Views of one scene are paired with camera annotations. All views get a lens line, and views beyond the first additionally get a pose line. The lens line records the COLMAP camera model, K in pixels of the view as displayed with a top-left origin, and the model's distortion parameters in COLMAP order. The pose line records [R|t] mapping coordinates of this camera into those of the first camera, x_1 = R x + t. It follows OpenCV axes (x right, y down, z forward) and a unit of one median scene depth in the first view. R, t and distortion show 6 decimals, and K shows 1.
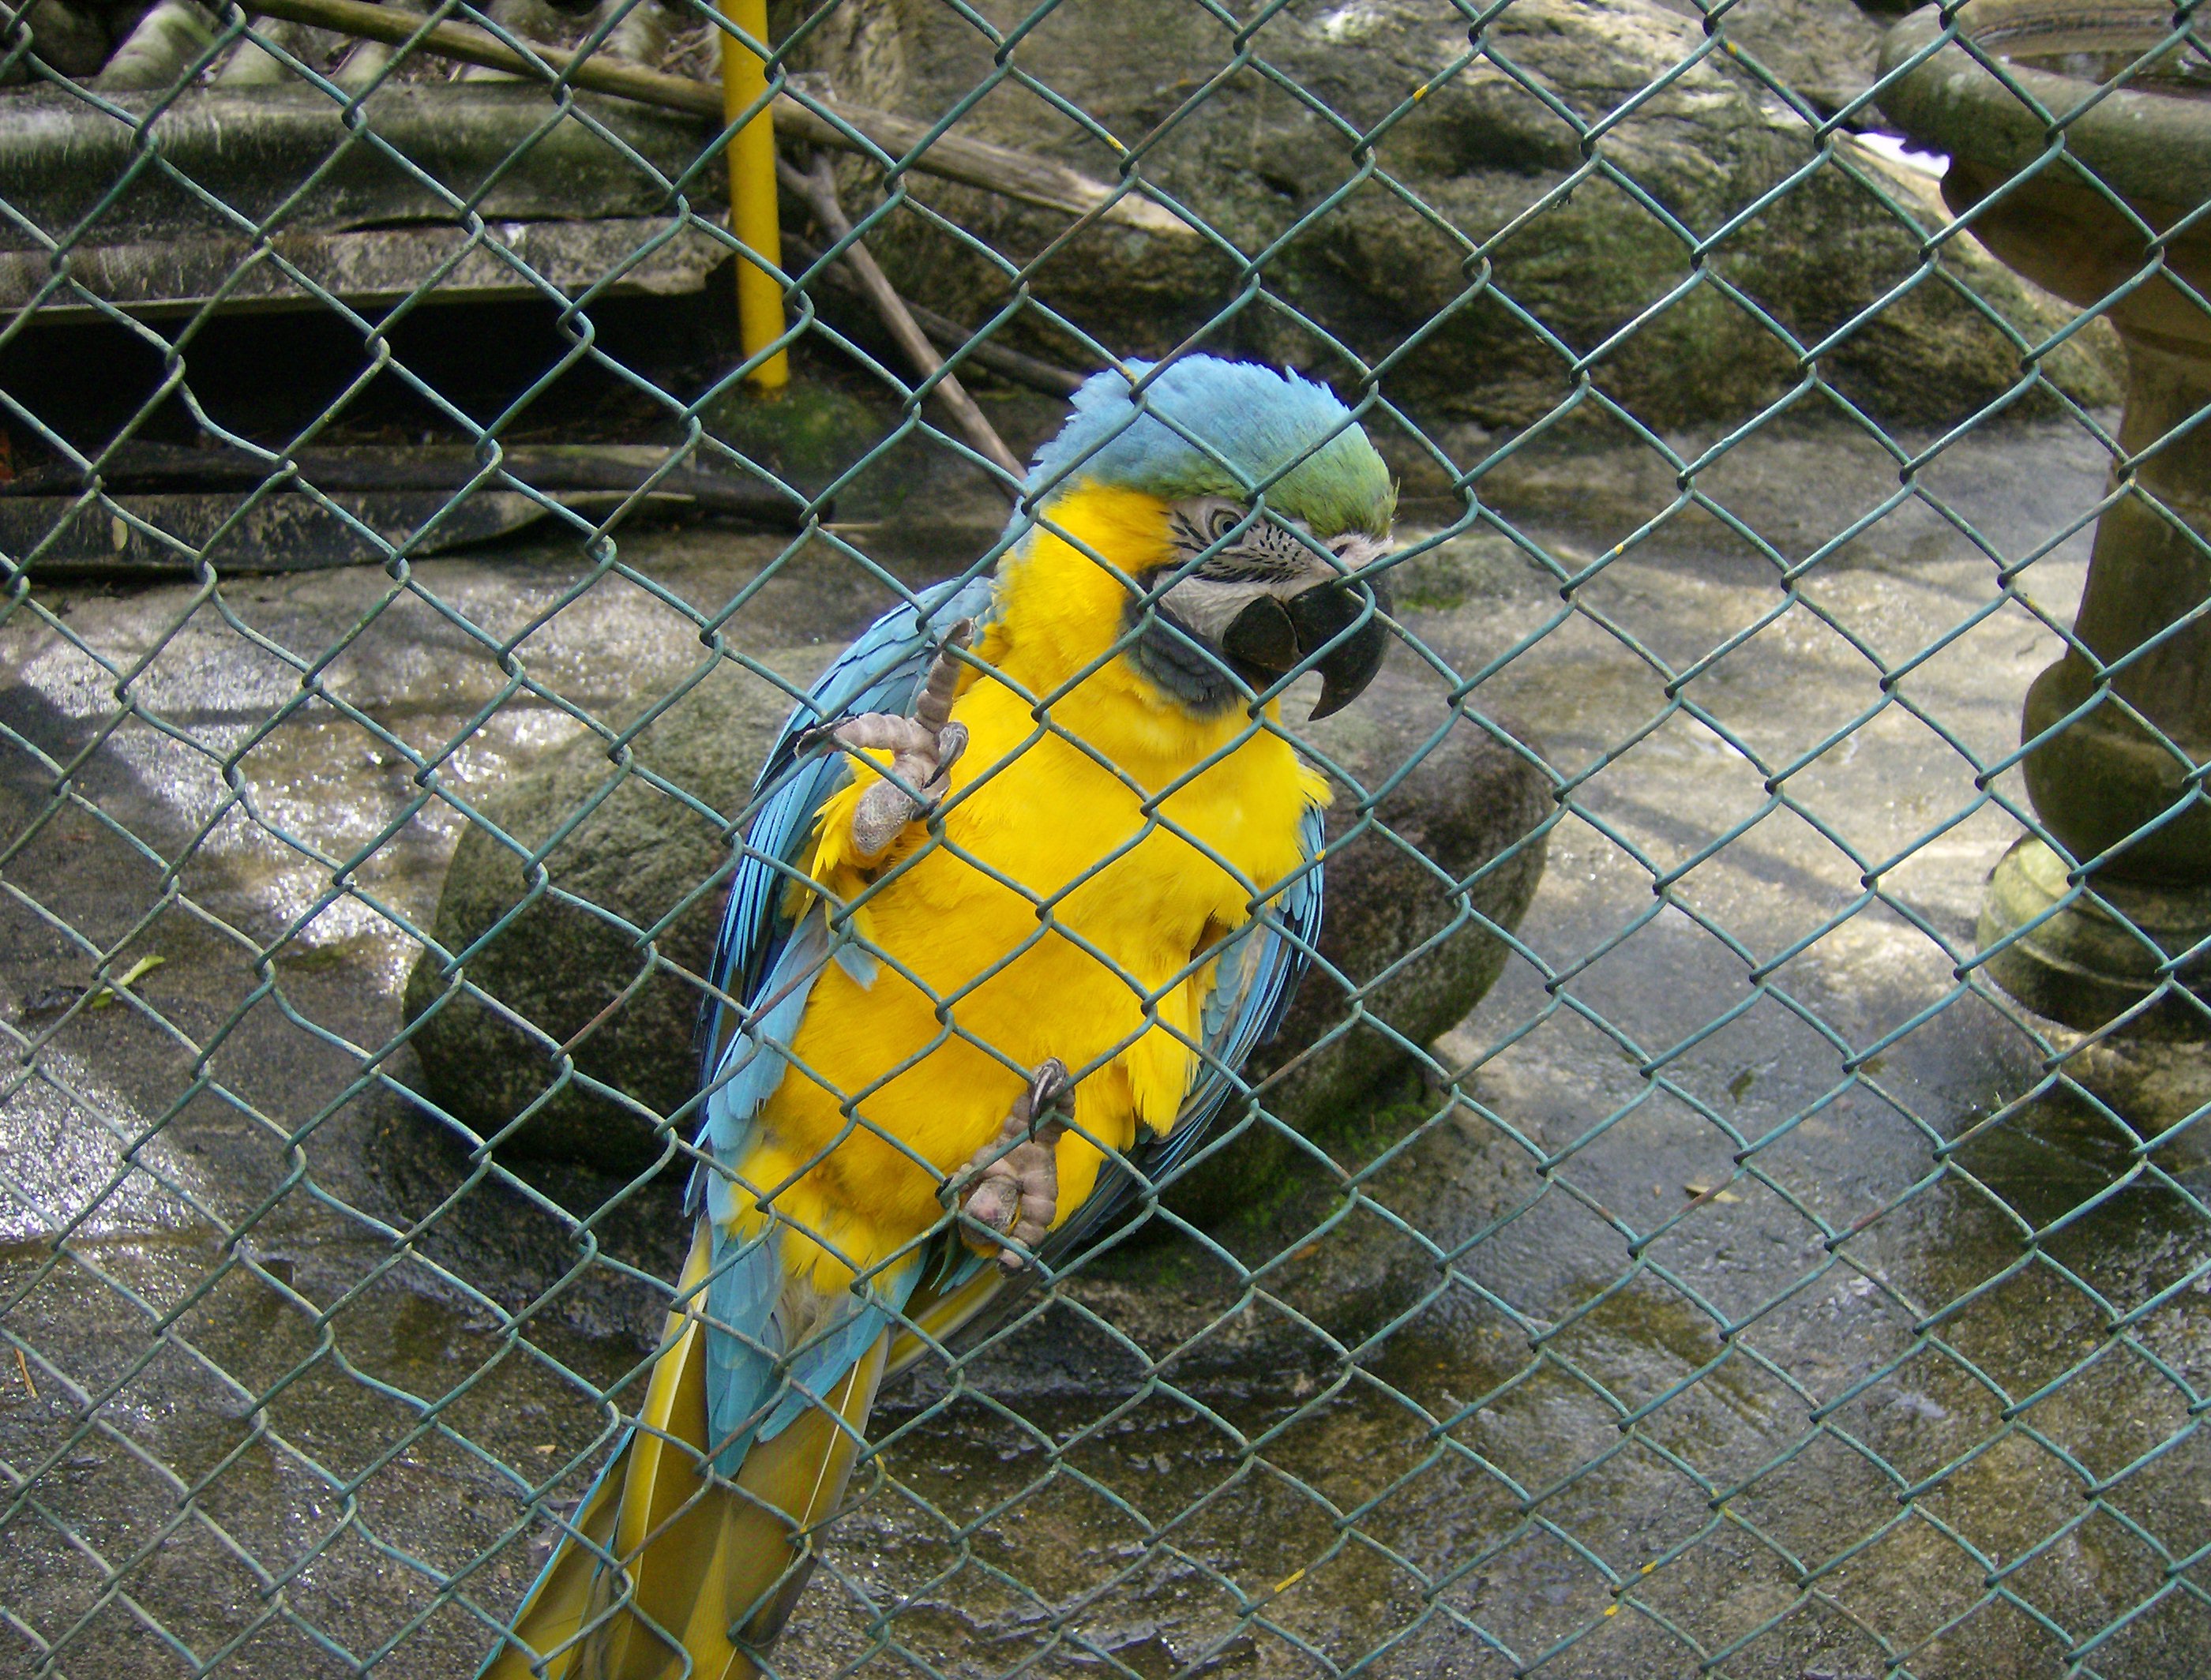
lens RADIAL K [[2566.2, 0, 1105.5], [0, 2566.2, 840.0], [0, 0, 1]] dist [-0.162312, 0.006545]
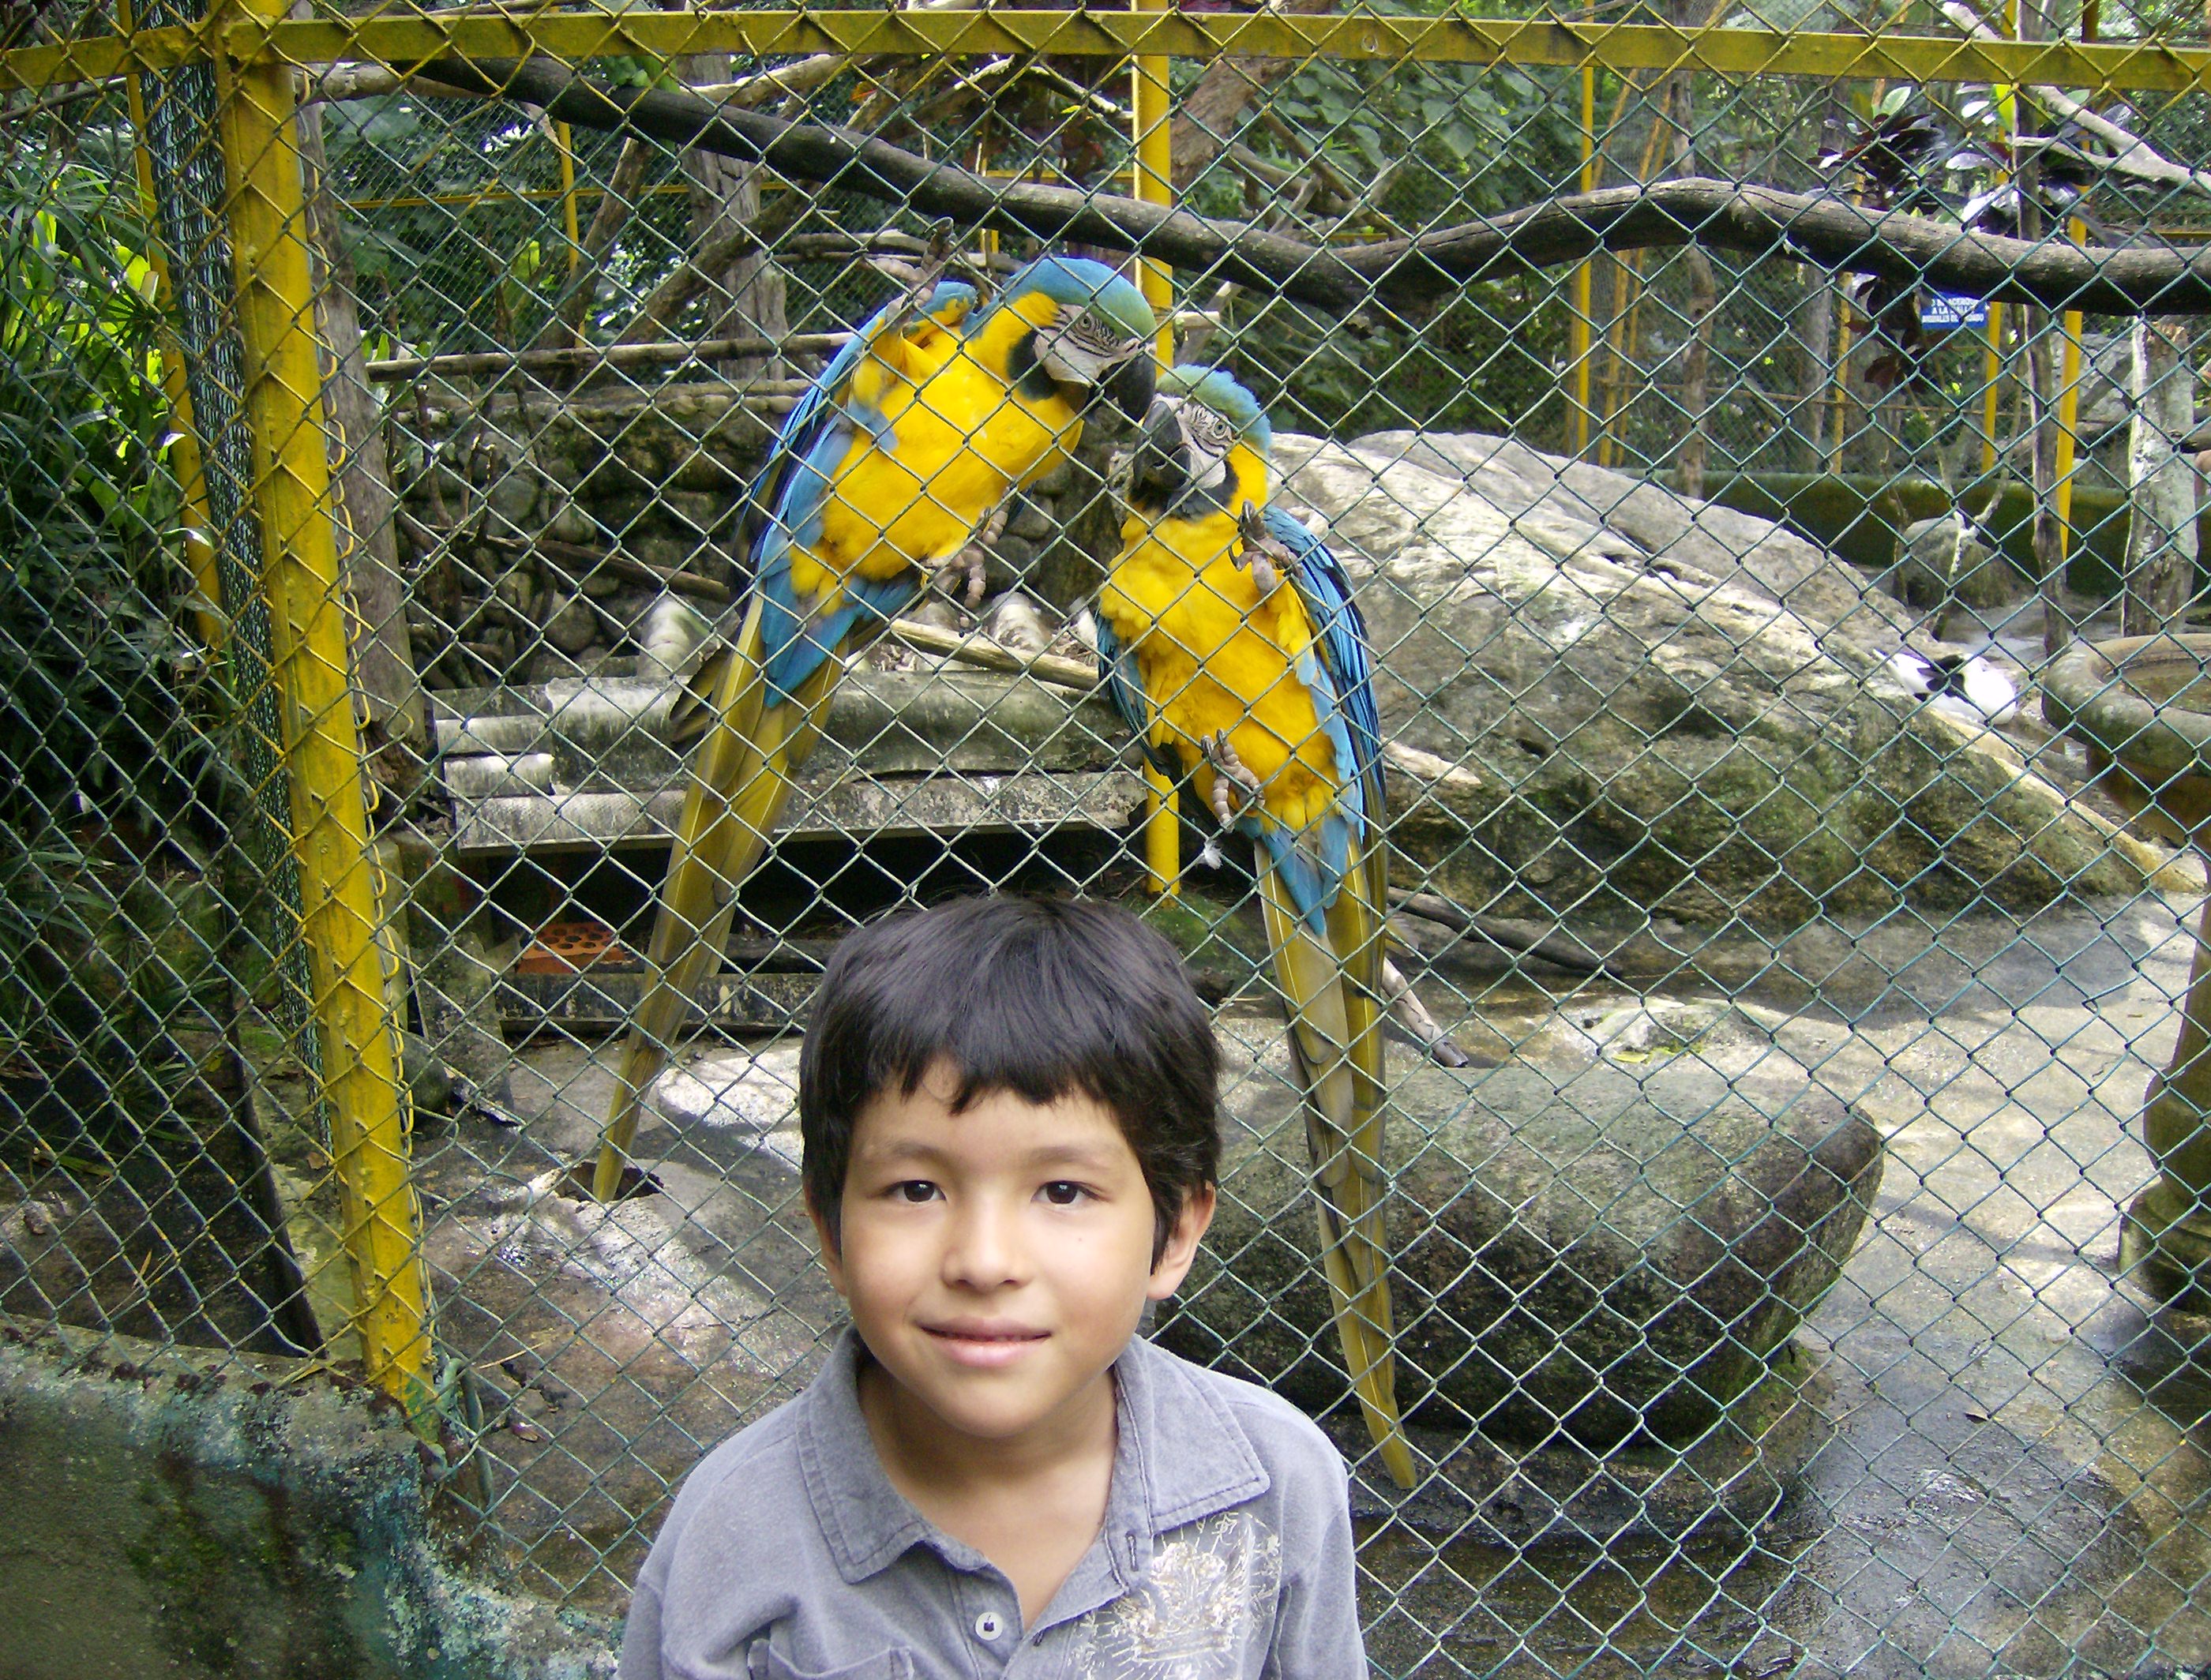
lens RADIAL K [[2387.2, 0, 1105.5], [0, 2387.2, 840.0], [0, 0, 1]] dist [-0.200518, 0.153551]
pose [[0.999956, -0.005853, 0.007368, -0.175243], [0.007150, 0.981649, -0.190561, 0.033956], [-0.006117, 0.190605, 0.981648, -0.251521]]
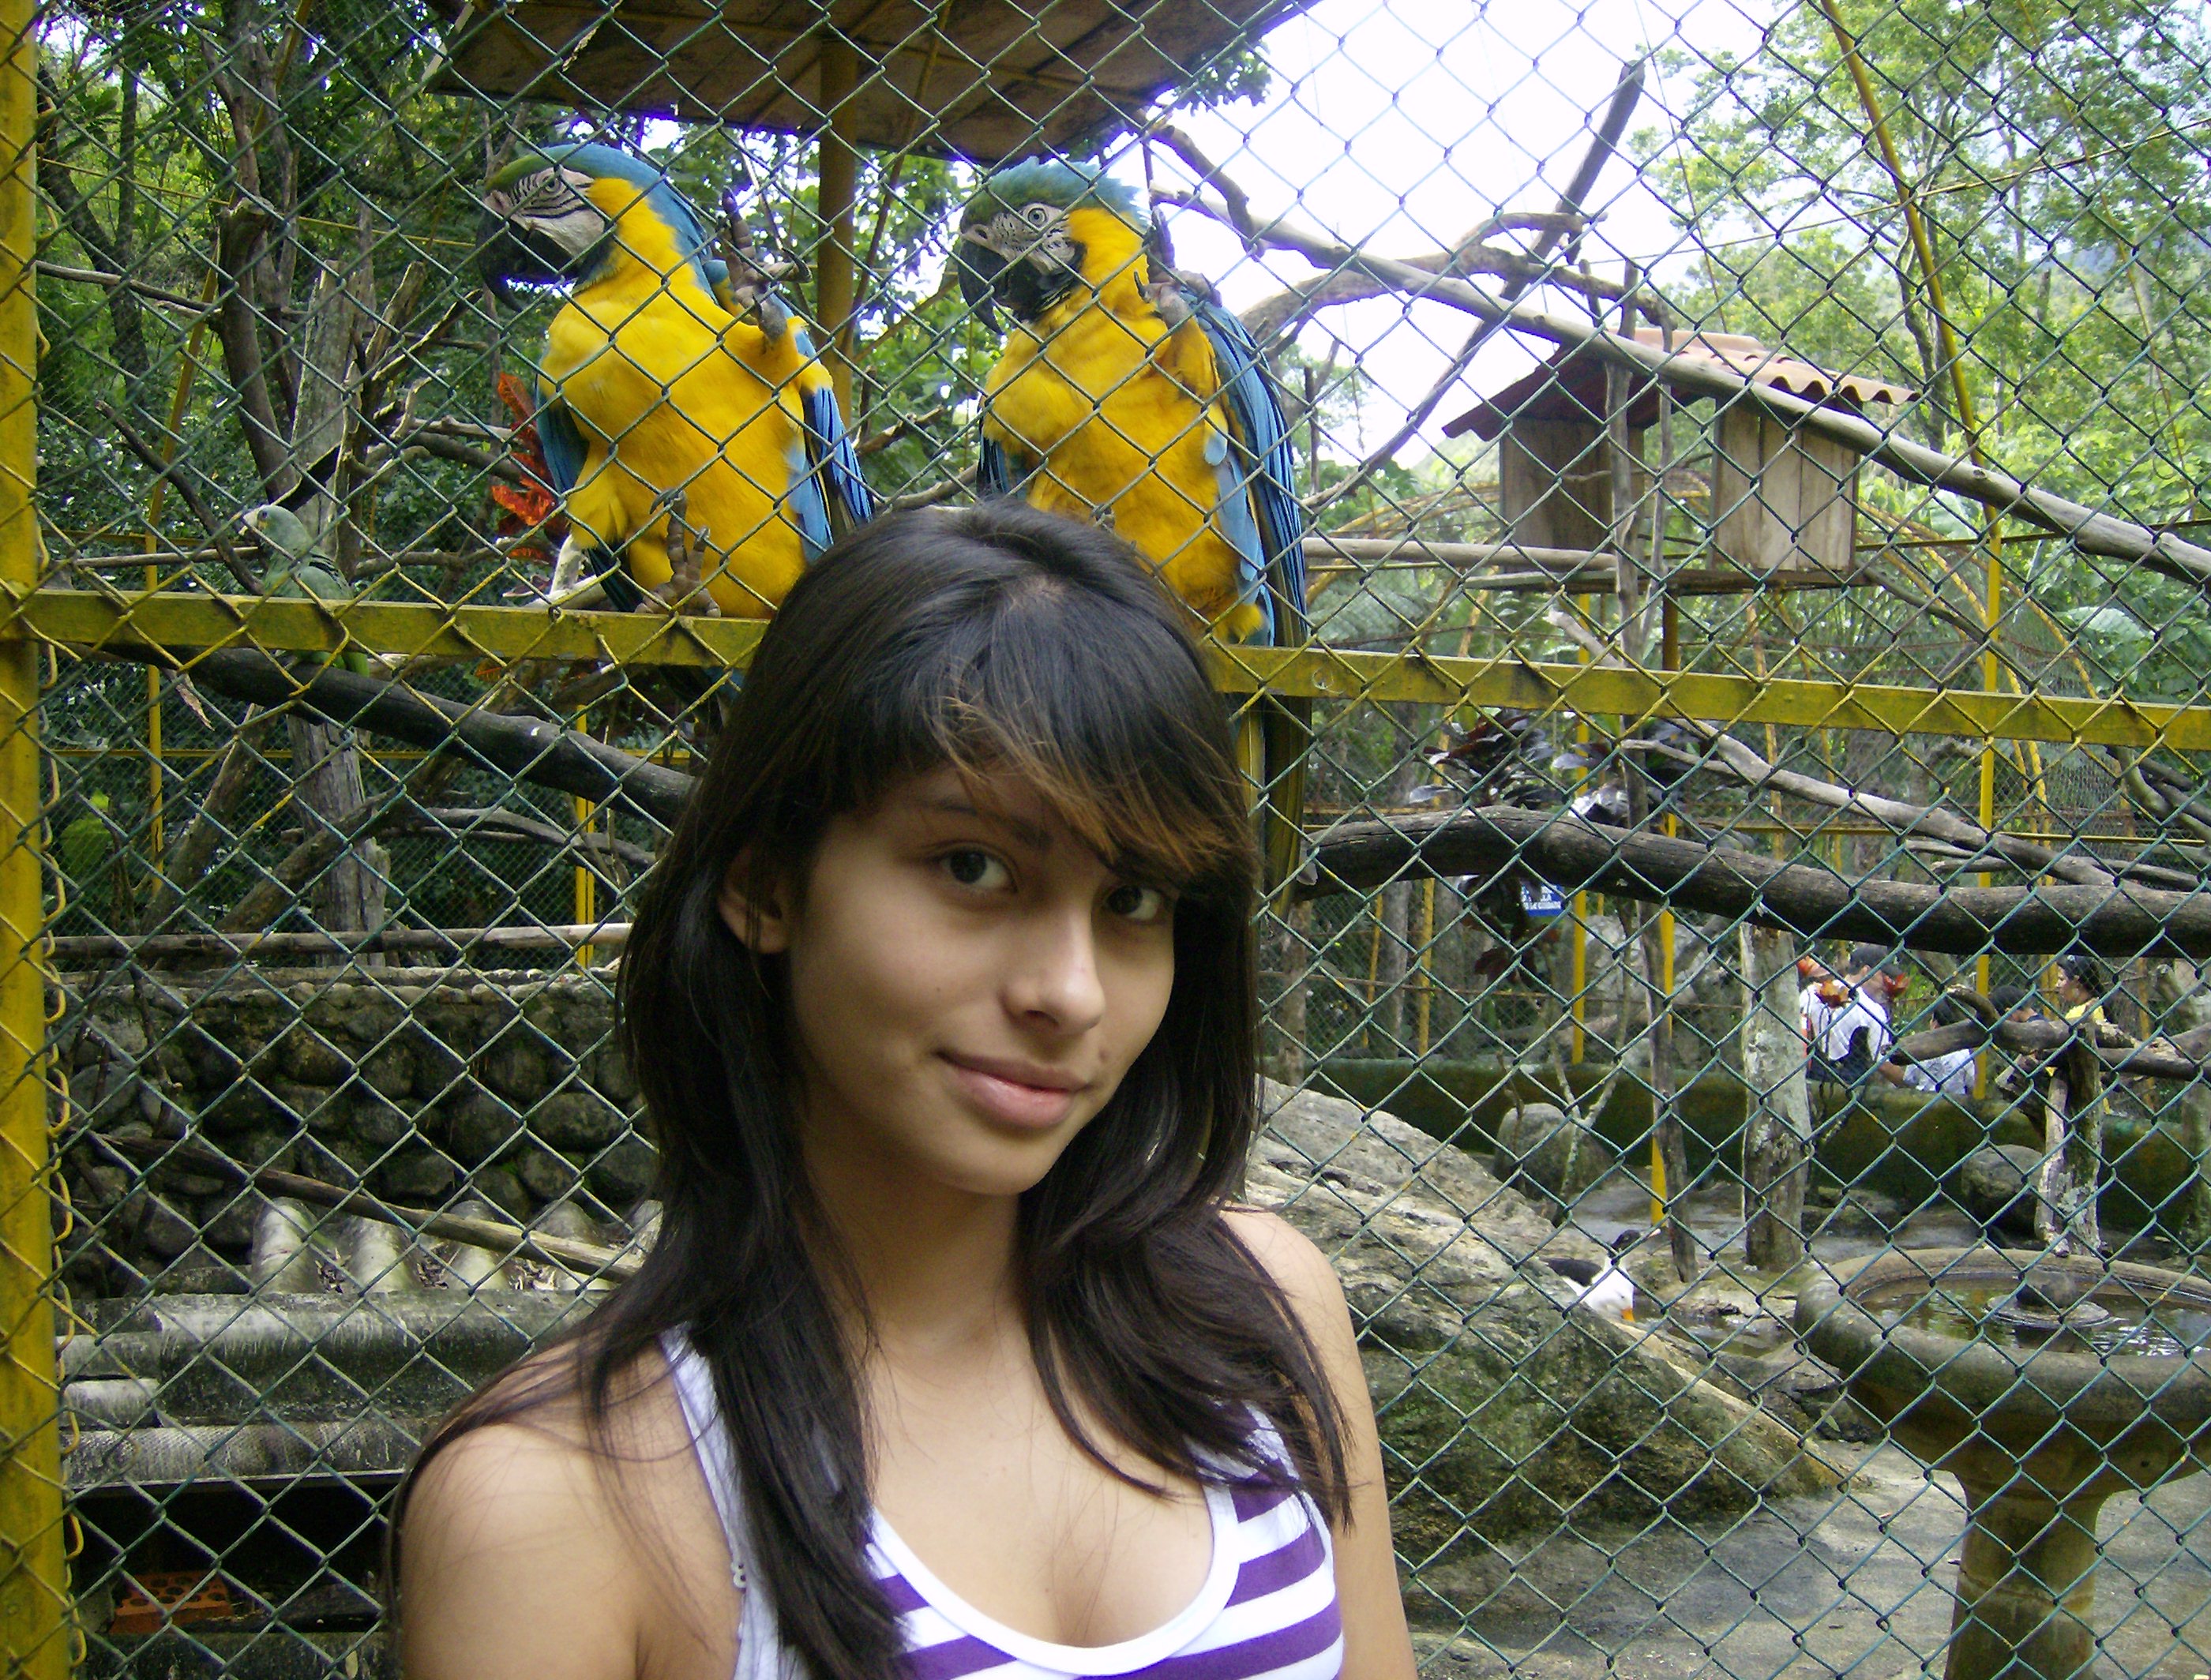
lens RADIAL K [[2387.2, 0, 1105.5], [0, 2387.2, 840.0], [0, 0, 1]] dist [-0.200518, 0.153551]
pose [[0.981343, 0.023263, 0.190851, -0.228879], [0.058699, 0.909008, -0.412624, -0.006636], [-0.183084, 0.416129, 0.890683, -0.191888]]
